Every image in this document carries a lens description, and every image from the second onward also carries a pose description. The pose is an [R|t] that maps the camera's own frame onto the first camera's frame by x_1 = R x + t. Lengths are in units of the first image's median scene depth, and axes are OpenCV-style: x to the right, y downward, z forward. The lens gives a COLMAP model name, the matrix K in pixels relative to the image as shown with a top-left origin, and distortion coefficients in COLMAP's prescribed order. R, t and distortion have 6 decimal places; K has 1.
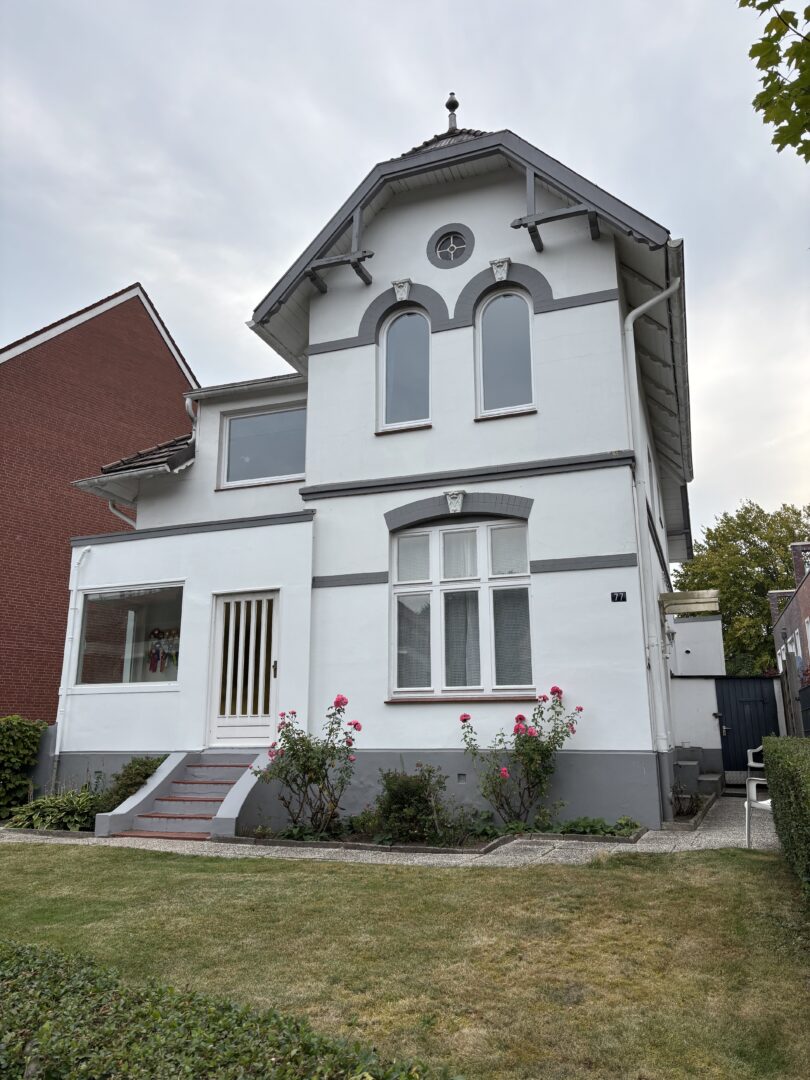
lens RADIAL K [[813.4, 0, 405.3], [0, 813.4, 541.9], [0, 0, 1]] dist [0.035981, -0.007139]
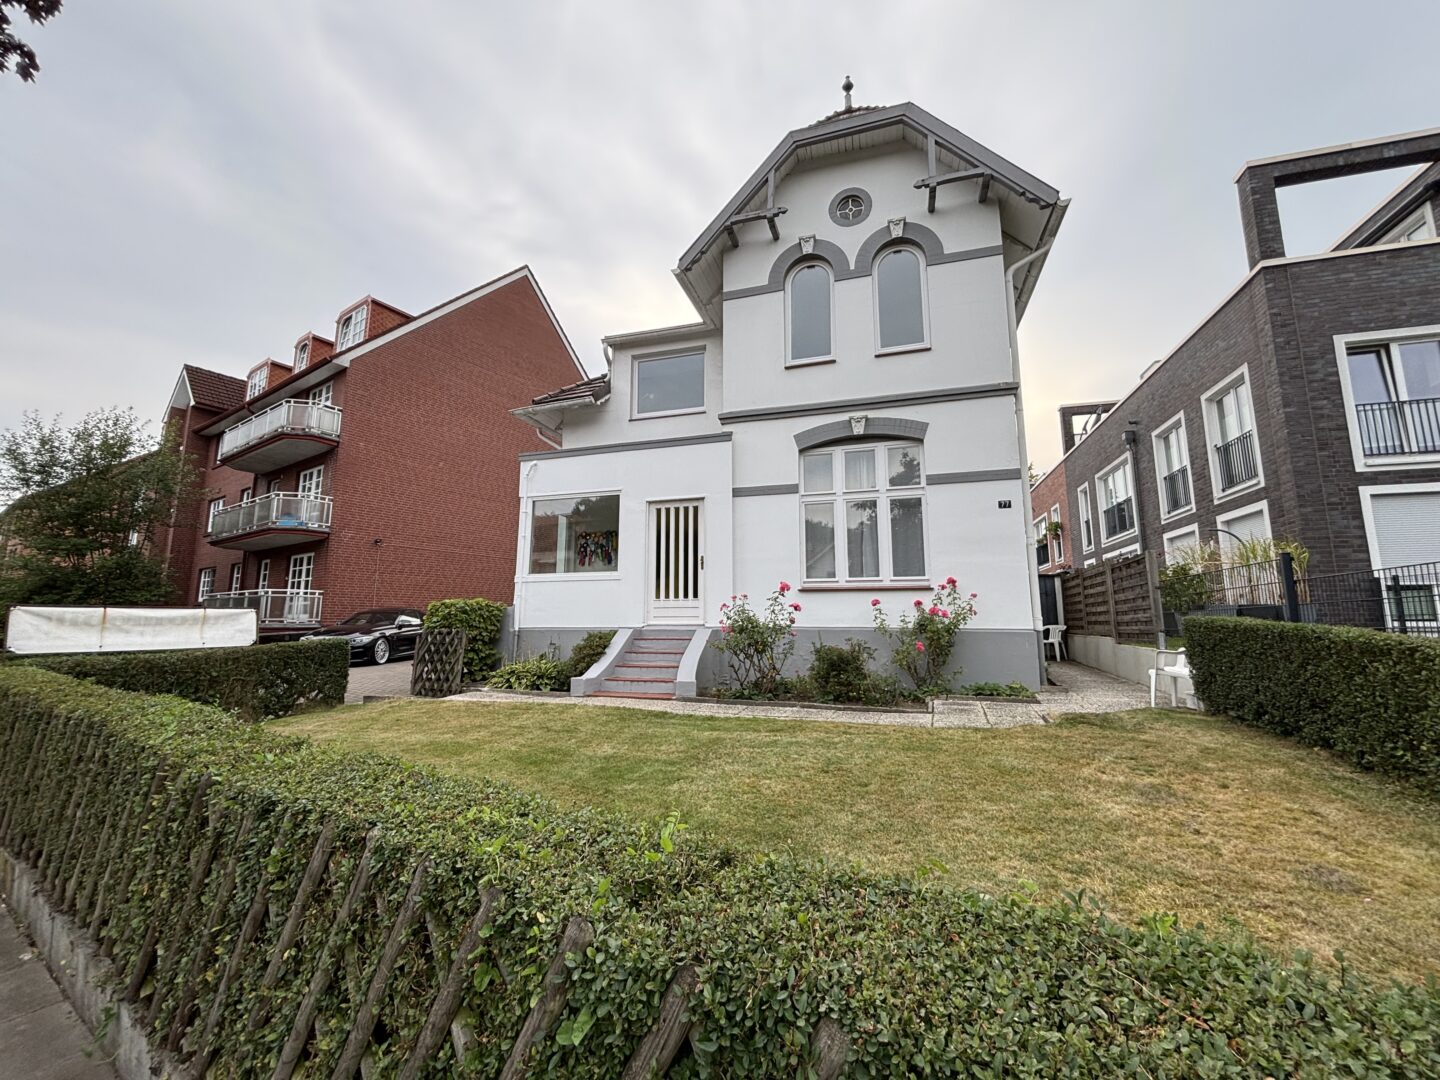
lens RADIAL K [[584.4, 0, 719.9], [0, 584.4, 539.4], [0, 0, 1]] dist [0.000260, -0.000968]
pose [[0.998678, 0.013117, 0.049694, -0.175971], [-0.017646, 0.995619, 0.091827, 0.040970], [-0.048272, -0.092583, 0.994534, 0.136405]]
